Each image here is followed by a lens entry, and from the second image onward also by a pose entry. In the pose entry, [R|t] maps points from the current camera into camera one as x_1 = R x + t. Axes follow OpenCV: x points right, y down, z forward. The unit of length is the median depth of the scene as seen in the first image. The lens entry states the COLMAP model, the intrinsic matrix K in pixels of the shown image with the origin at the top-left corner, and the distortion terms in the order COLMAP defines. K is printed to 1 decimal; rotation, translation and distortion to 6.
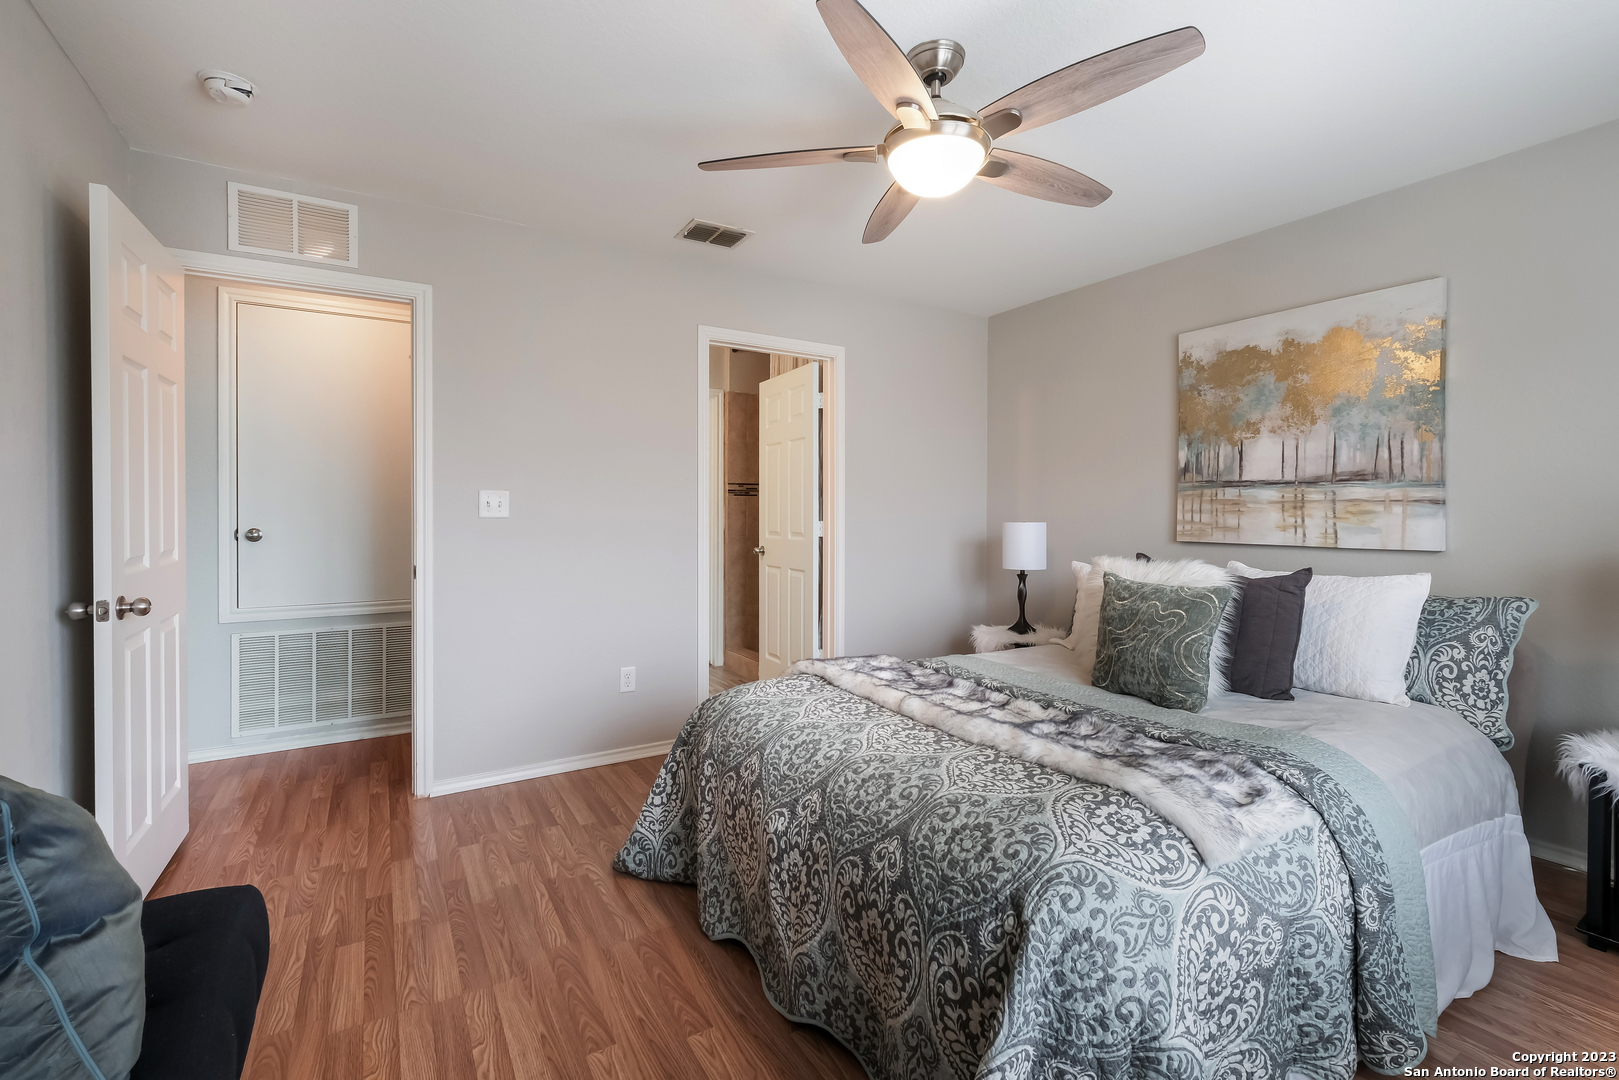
lens RADIAL K [[706.5, 0, 810.0], [0, 706.5, 516.9], [0, 0, 1]] dist [0.000923, 0.000142]
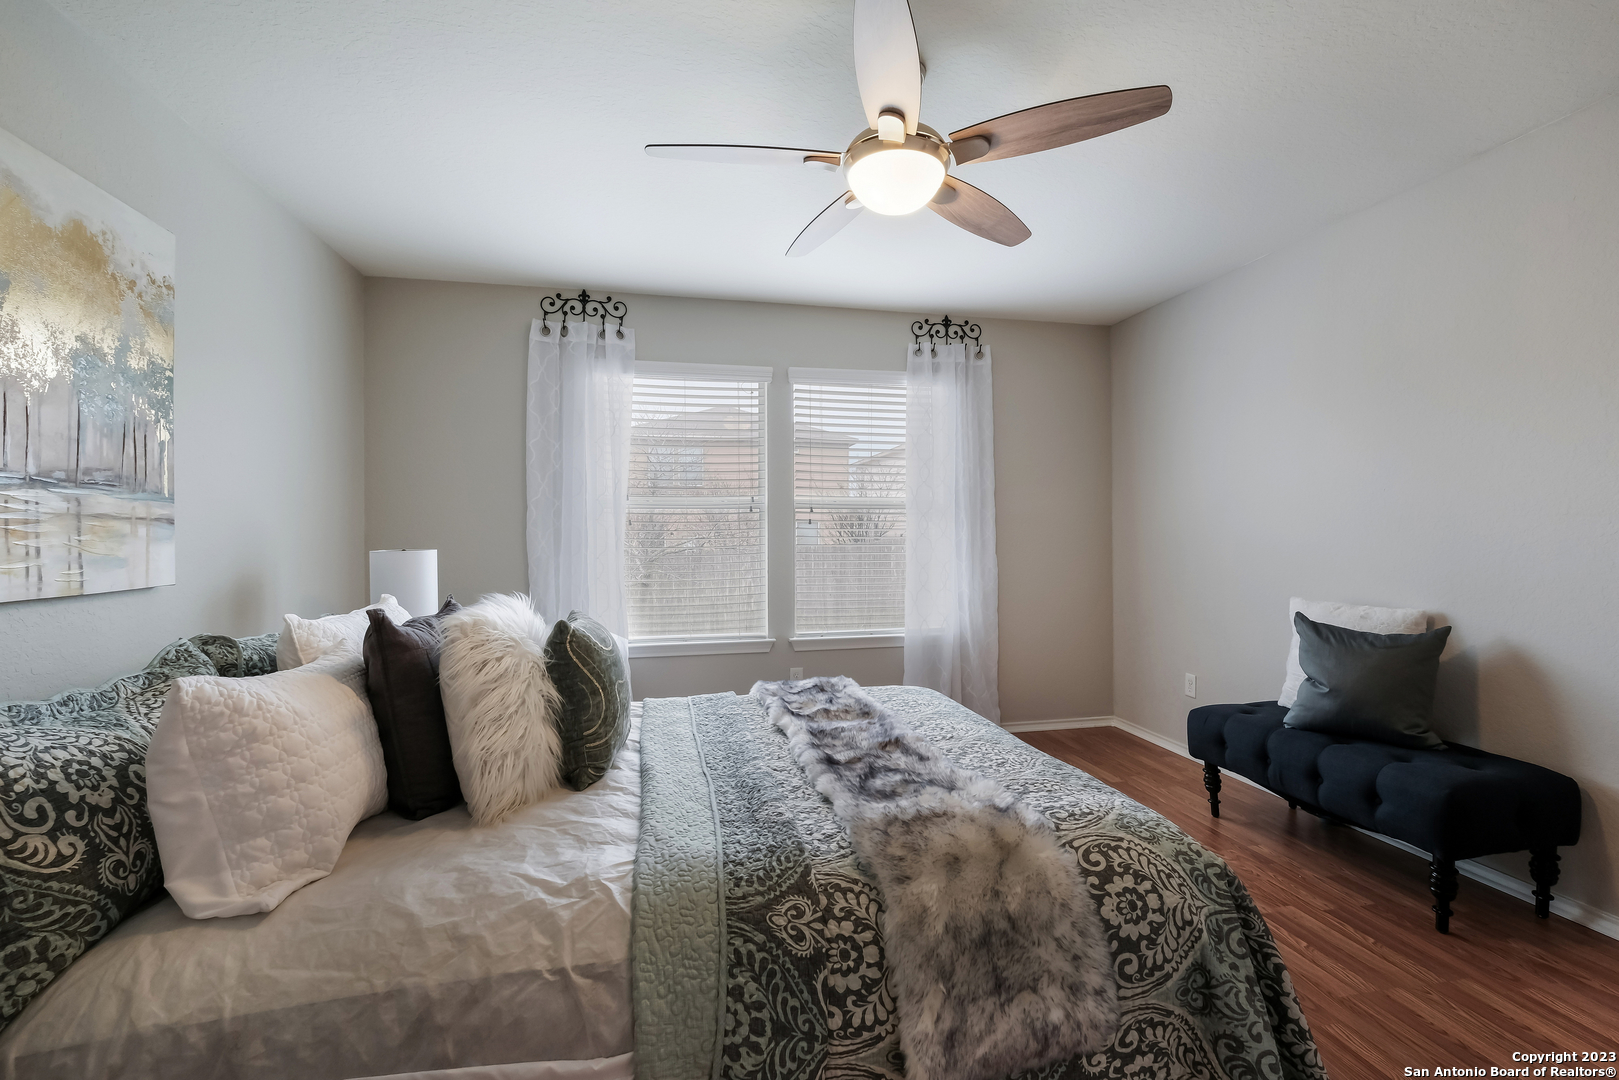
lens RADIAL K [[700.8, 0, 813.1], [0, 700.8, 530.6], [0, 0, 1]] dist [-0.002481, -0.000339]
pose [[-0.941869, 0.003226, 0.335964, -0.030247], [0.004968, 0.999978, 0.004325, -0.009706], [-0.335942, 0.005743, -0.941865, 1.344982]]
